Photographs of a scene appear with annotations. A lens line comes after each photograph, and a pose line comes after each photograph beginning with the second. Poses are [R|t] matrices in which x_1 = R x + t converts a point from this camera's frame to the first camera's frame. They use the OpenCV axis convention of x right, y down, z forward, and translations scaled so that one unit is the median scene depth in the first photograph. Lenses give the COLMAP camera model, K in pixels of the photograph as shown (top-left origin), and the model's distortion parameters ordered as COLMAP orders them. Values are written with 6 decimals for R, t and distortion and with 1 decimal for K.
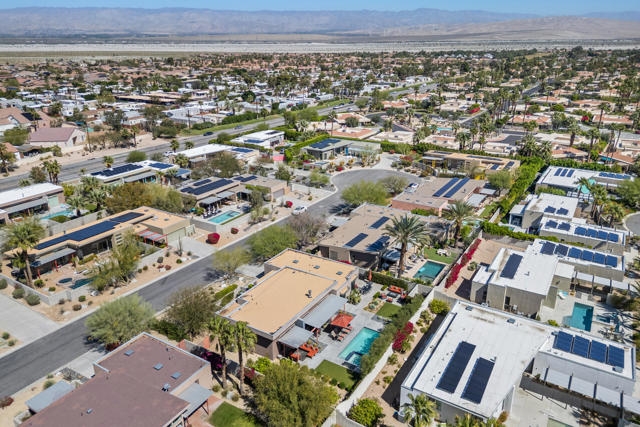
lens RADIAL K [[450.4, 0, 319.1], [0, 450.4, 200.5], [0, 0, 1]] dist [0.069863, -0.061926]
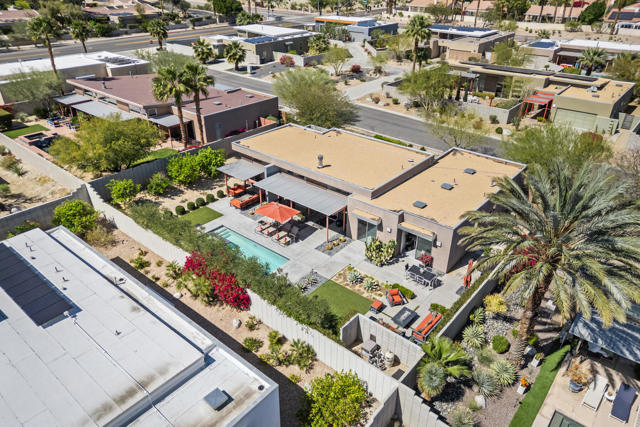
lens RADIAL K [[450.4, 0, 319.1], [0, 450.4, 200.5], [0, 0, 1]] dist [0.069863, -0.061926]
pose [[-0.131367, 0.475132, -0.870053, 0.282456], [-0.326193, 0.808069, 0.490533, -0.021356], [0.936131, 0.348245, 0.048831, 0.544172]]
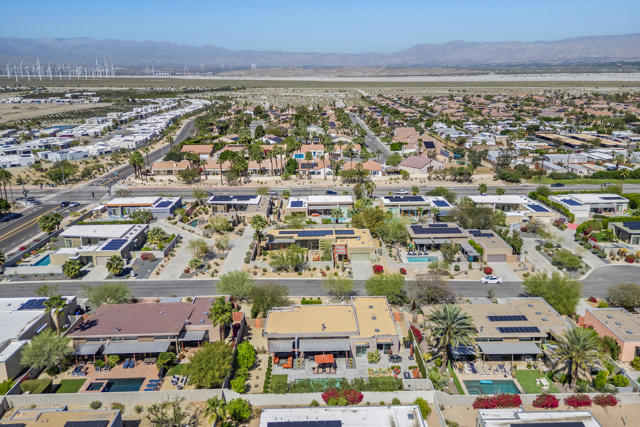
lens RADIAL K [[450.4, 0, 319.1], [0, 450.4, 200.5], [0, 0, 1]] dist [0.069863, -0.061926]
pose [[0.546016, 0.222065, -0.807808, 0.477452], [-0.269318, 0.959575, 0.081748, -0.115257], [0.793306, 0.172922, 0.583750, 0.129956]]
